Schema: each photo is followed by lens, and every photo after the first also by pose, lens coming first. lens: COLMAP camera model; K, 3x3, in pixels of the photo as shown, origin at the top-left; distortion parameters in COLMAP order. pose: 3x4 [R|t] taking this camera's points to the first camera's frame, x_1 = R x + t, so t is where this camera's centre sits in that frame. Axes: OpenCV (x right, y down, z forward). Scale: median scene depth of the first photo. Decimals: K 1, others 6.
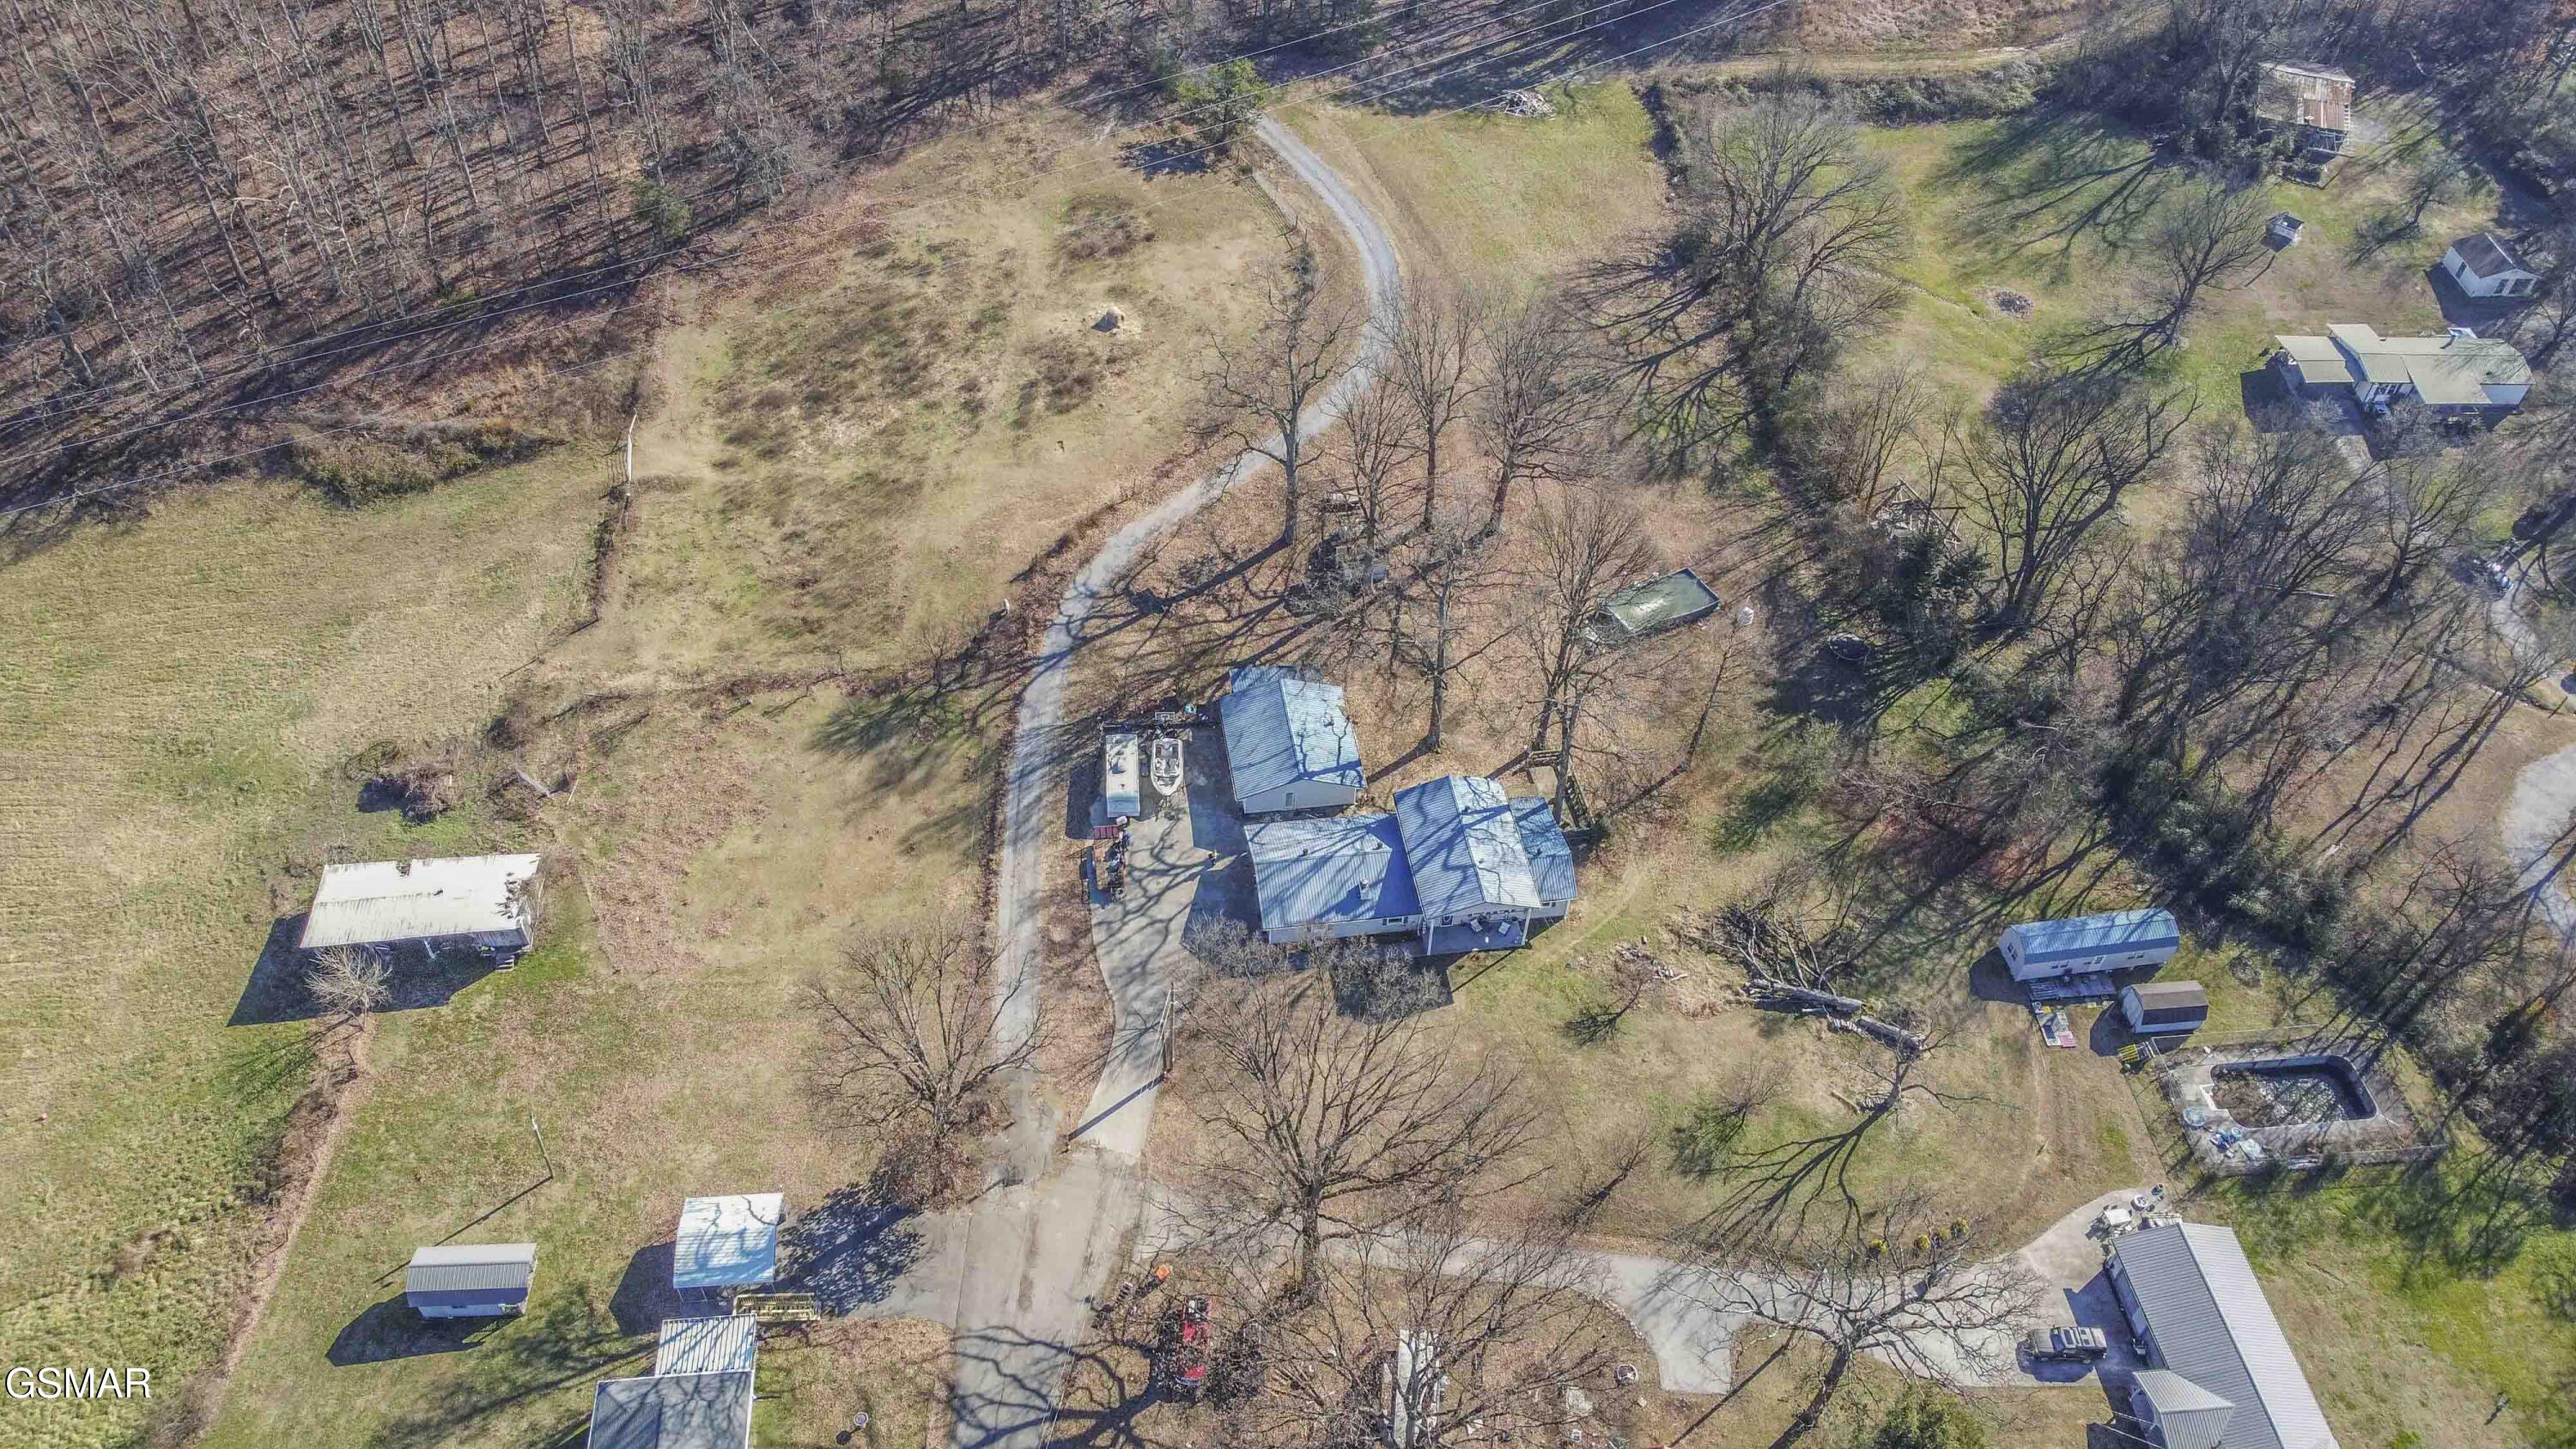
lens RADIAL K [[1968.6, 0, 1276.7], [0, 1968.6, 700.3], [0, 0, 1]] dist [0.019062, -0.030883]
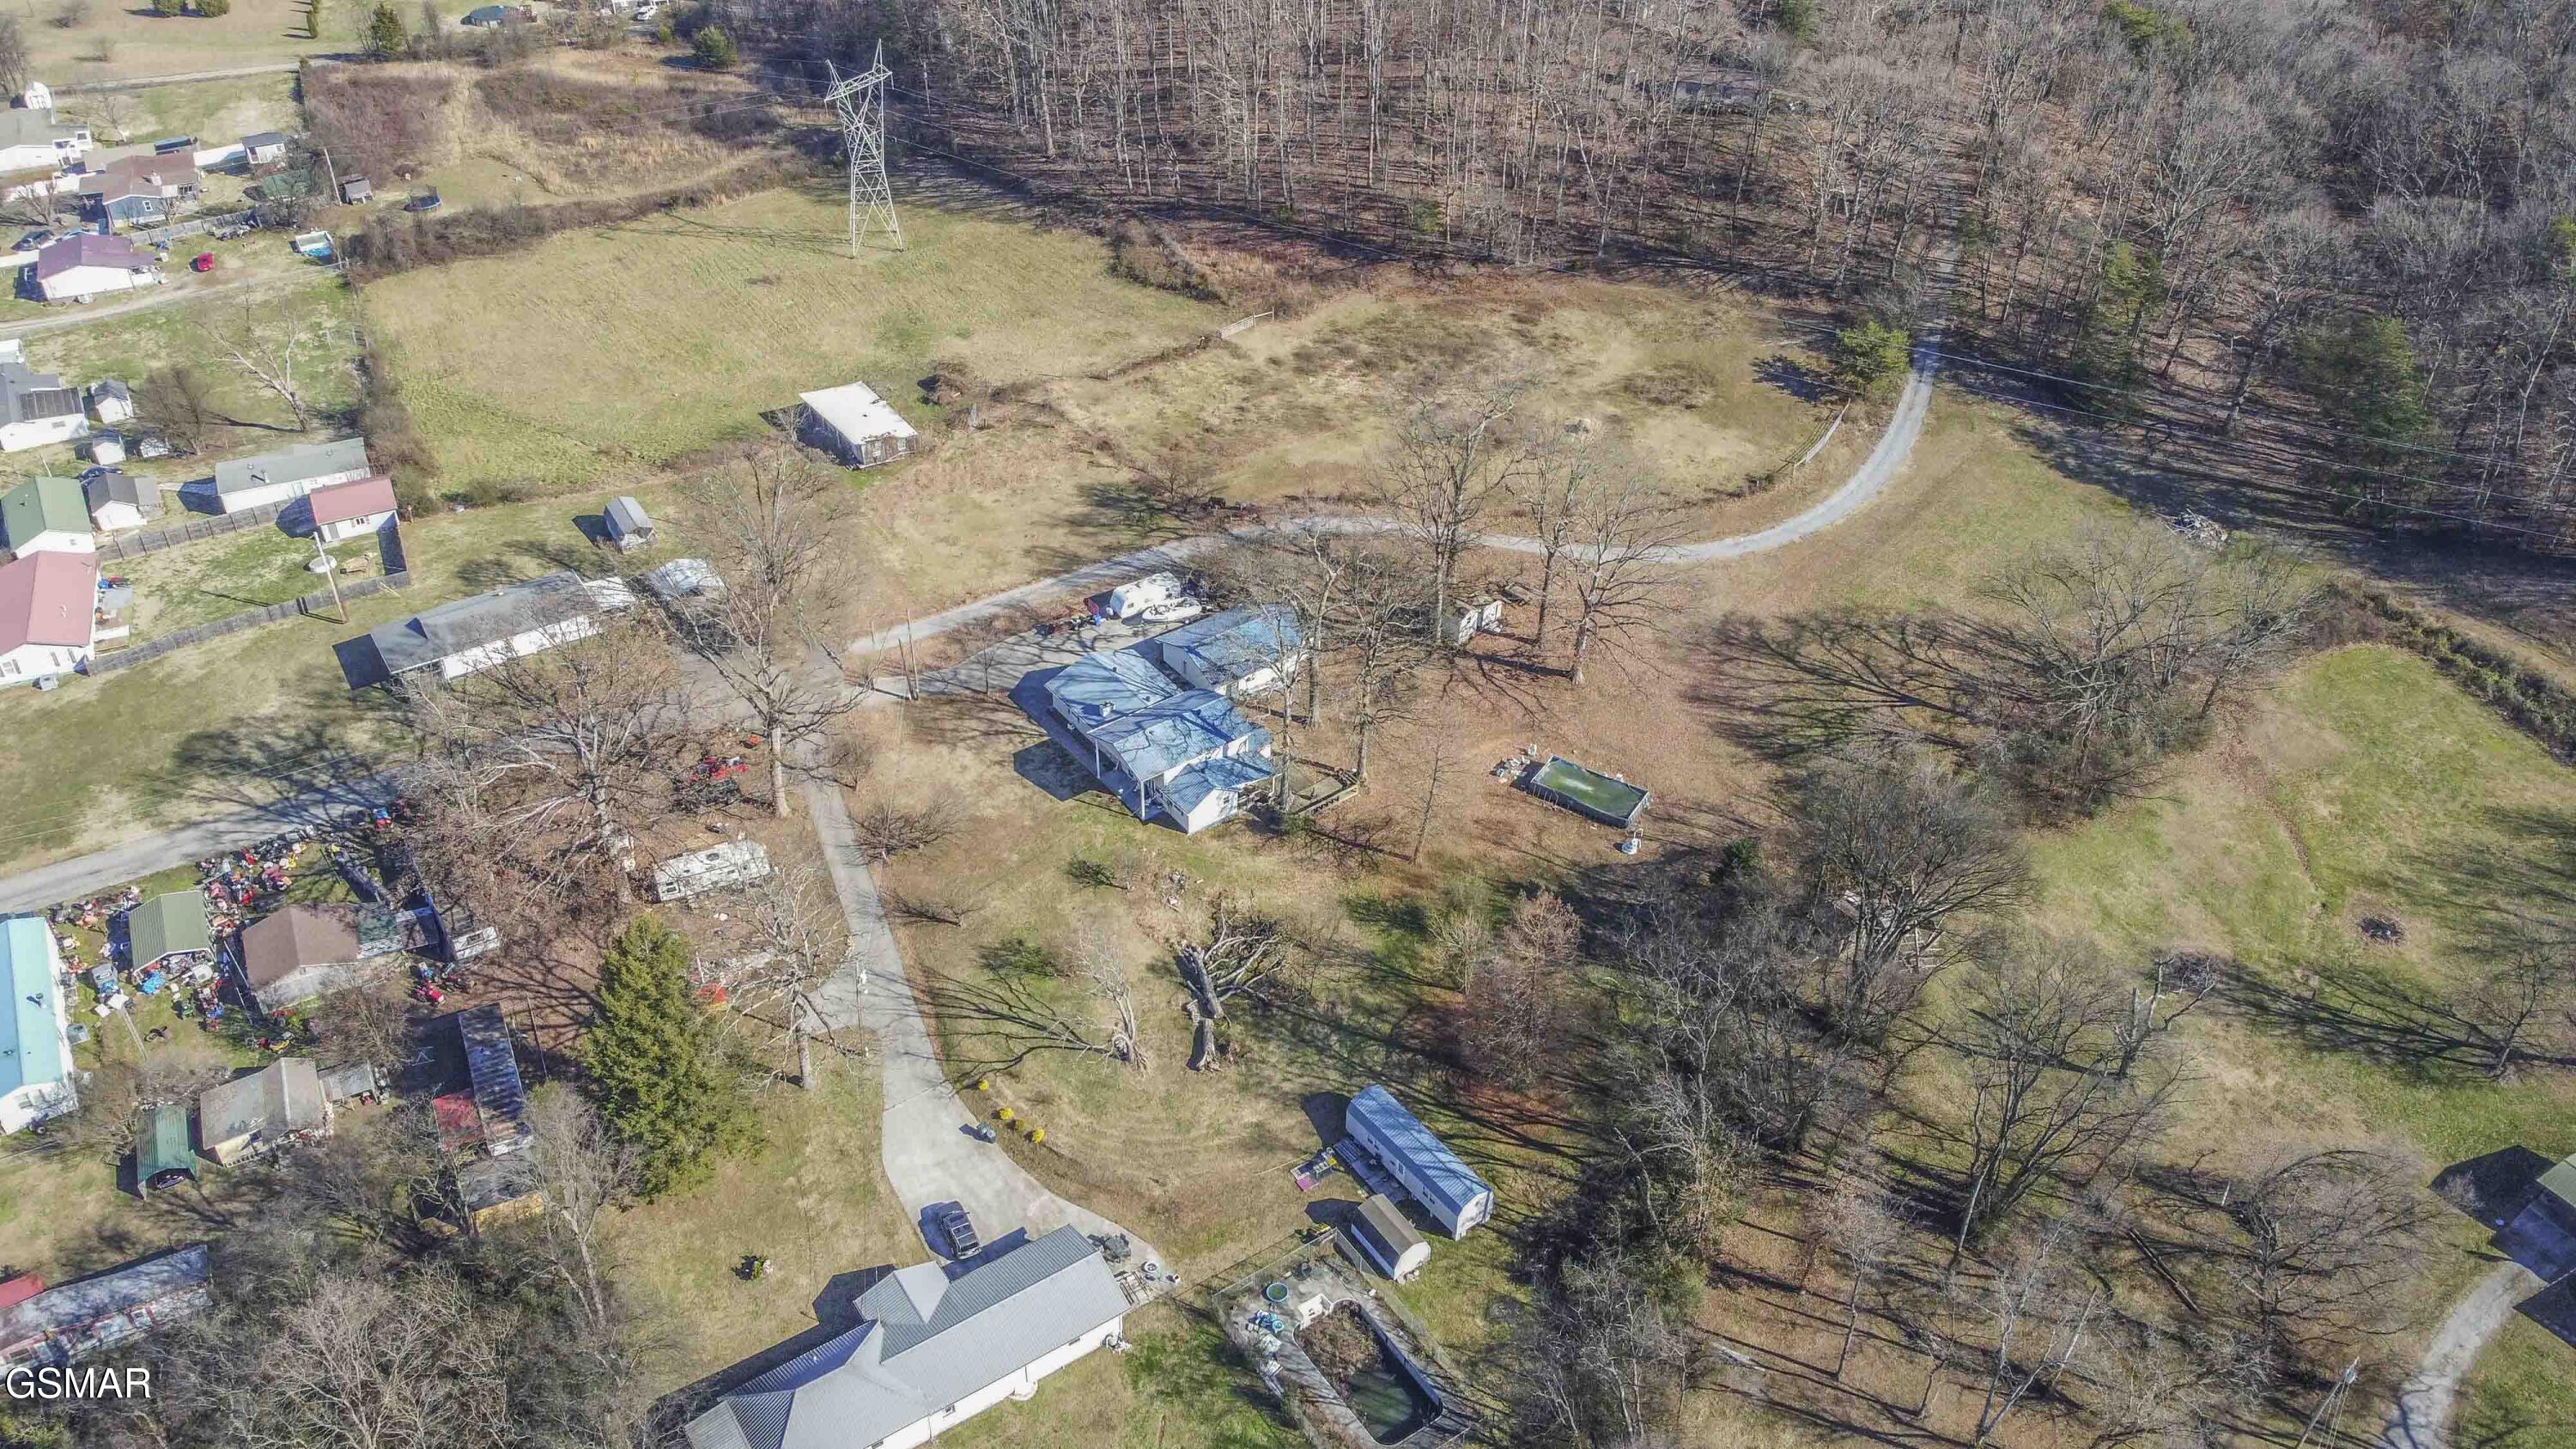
lens RADIAL K [[1939.0, 0, 1260.8], [0, 1939.0, 720.0], [0, 0, 1]] dist [0.051861, -0.117052]
pose [[0.466198, 0.506431, -0.725388, 0.855830], [-0.631397, 0.764797, 0.128153, -0.102036], [0.619675, 0.398263, 0.676306, 0.200983]]
